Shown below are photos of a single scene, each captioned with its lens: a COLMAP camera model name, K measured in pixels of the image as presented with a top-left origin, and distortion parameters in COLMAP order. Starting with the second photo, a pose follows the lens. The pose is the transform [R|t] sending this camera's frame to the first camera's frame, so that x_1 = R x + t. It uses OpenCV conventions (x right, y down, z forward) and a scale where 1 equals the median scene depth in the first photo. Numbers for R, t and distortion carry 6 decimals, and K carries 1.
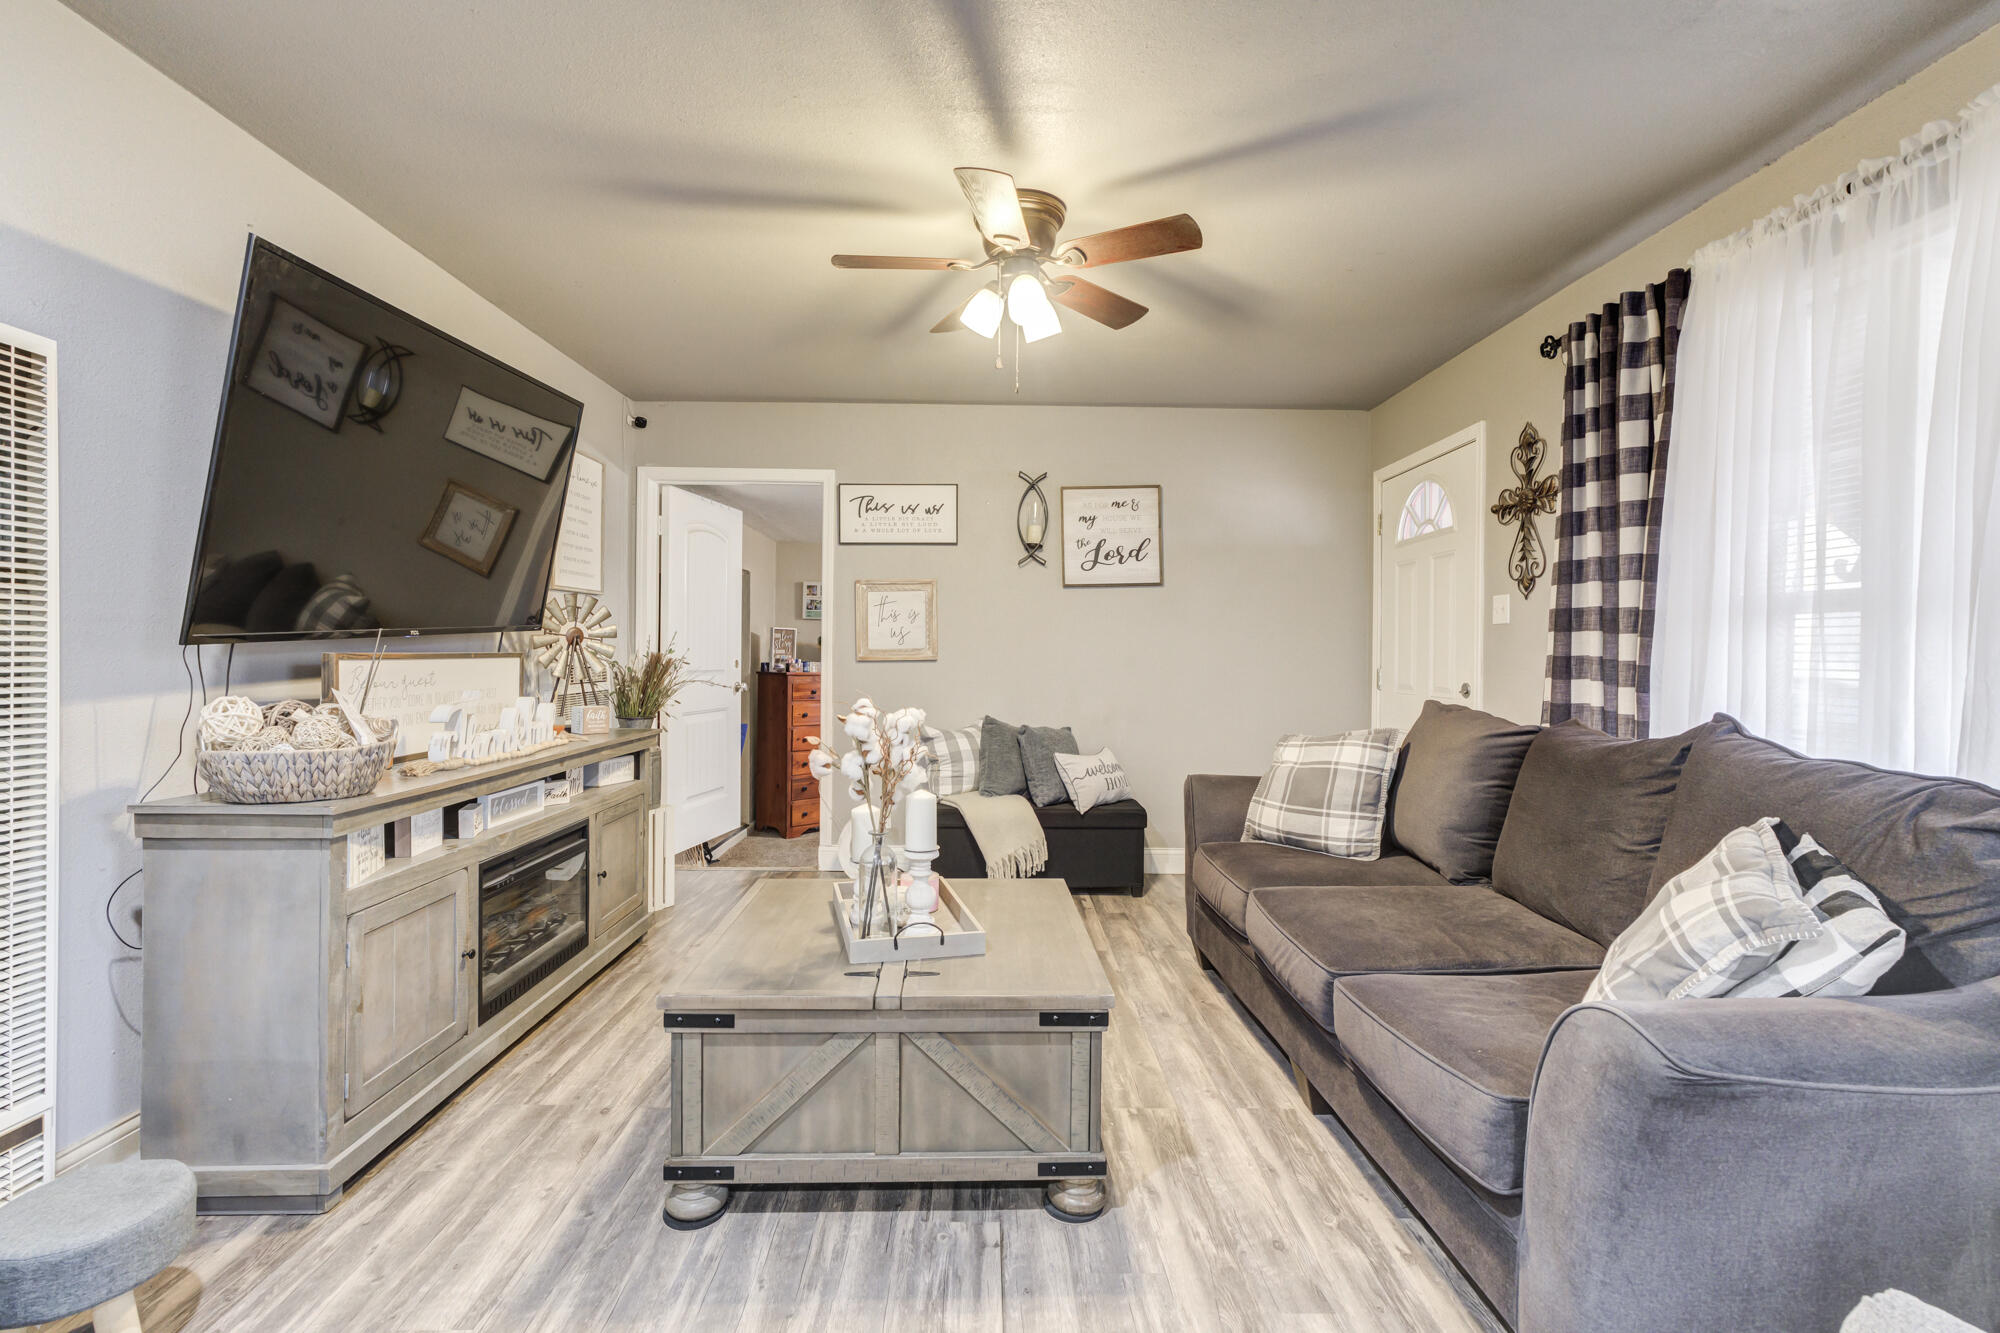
lens RADIAL K [[948.8, 0, 1000.0], [0, 948.8, 666.5], [0, 0, 1]] dist [-0.004771, 0.009621]
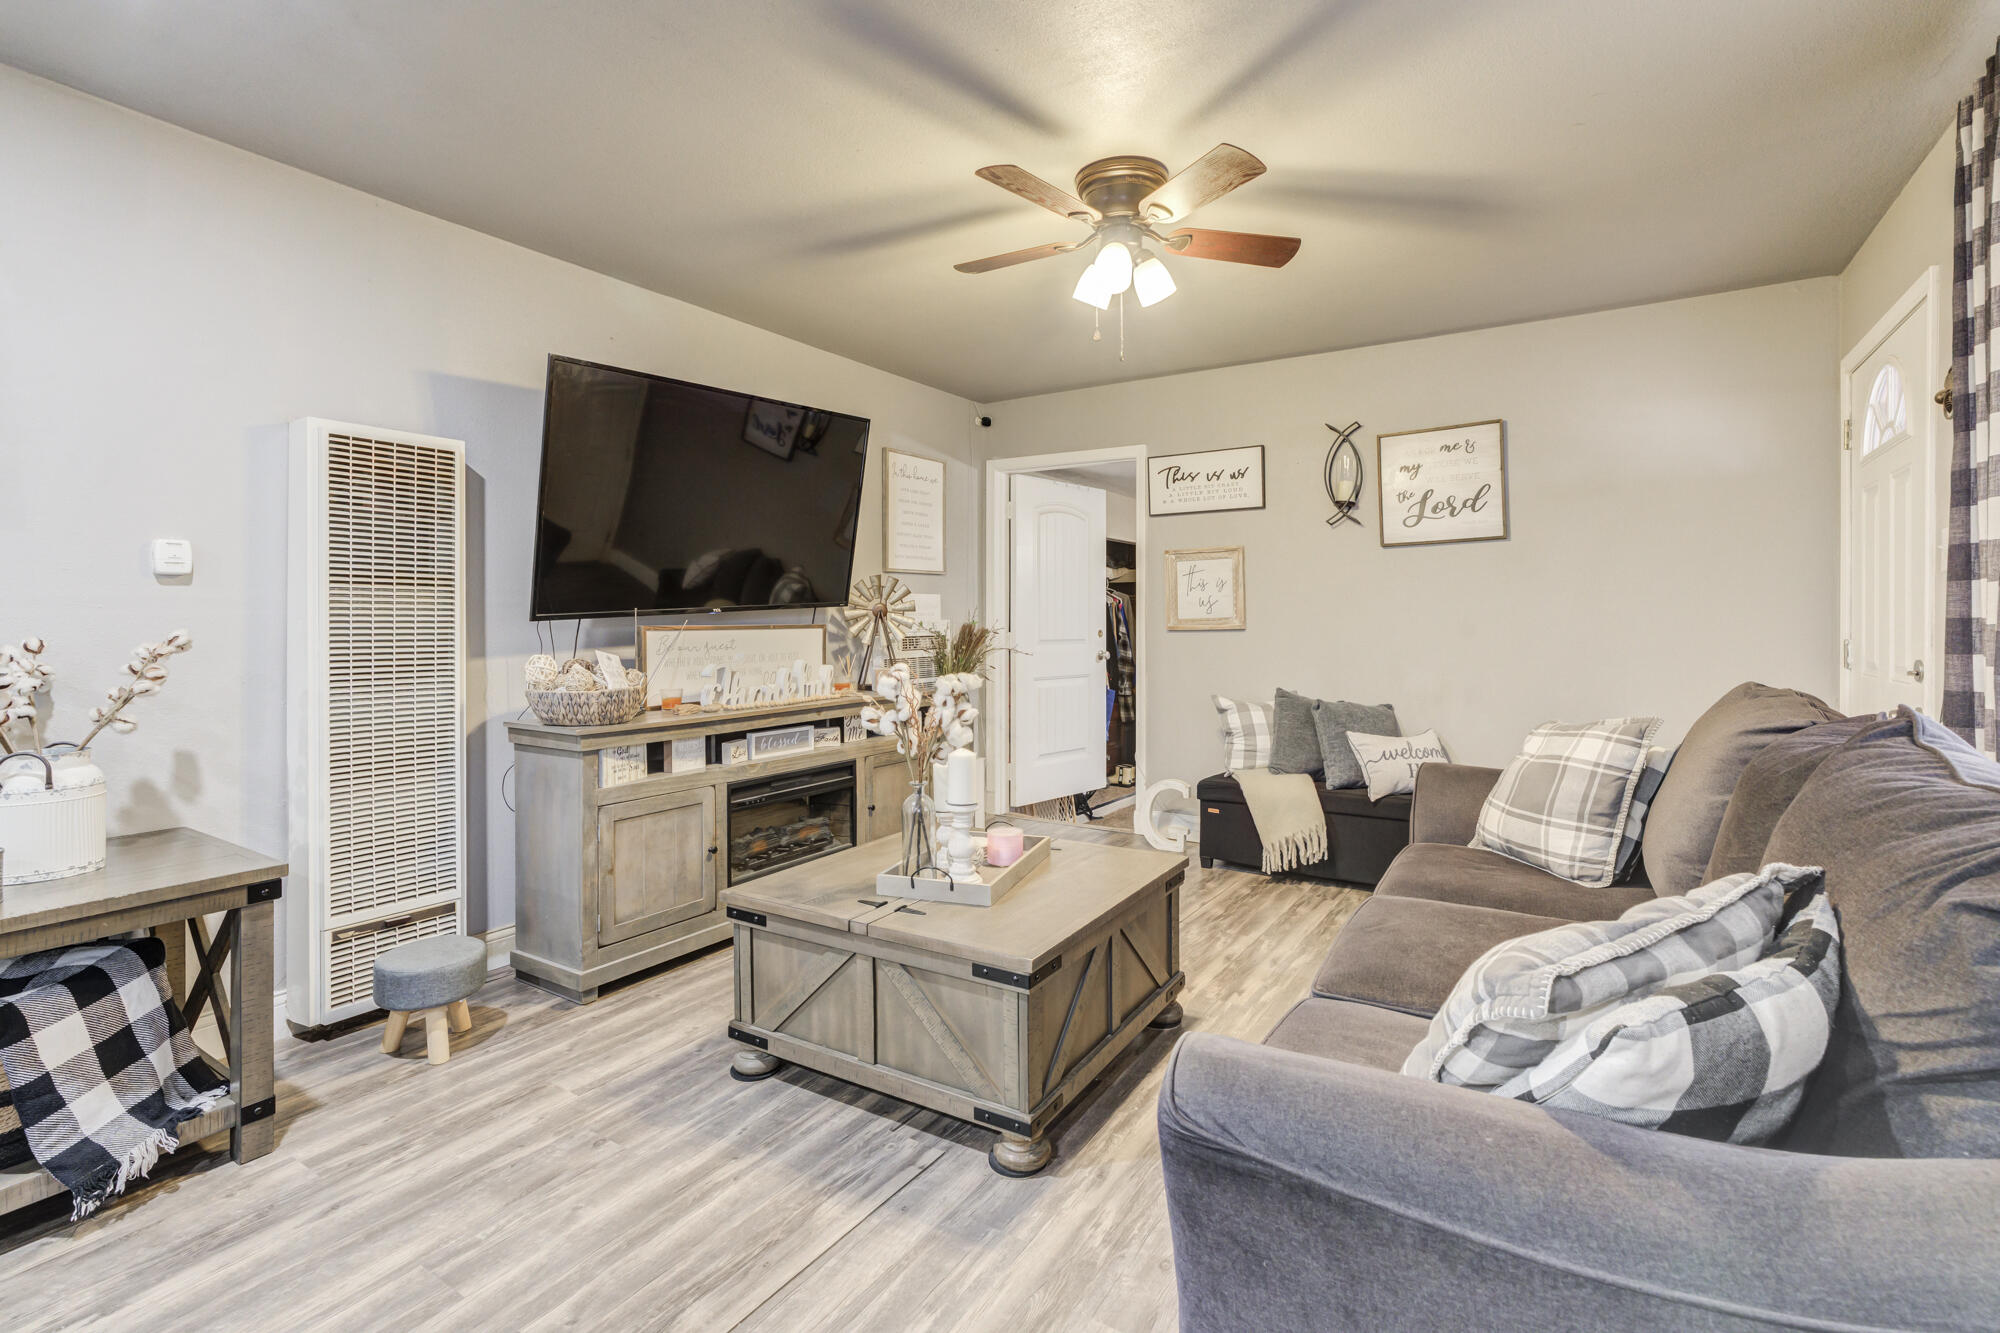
lens RADIAL K [[952.6, 0, 1000.4], [0, 952.6, 633.0], [0, 0, 1]] dist [-0.003419, 0.001155]
pose [[0.826048, -0.002212, -0.563595, 0.519676], [-0.000270, 0.999991, -0.004320, 0.002323], [0.563599, 0.003720, 0.826040, 0.112219]]
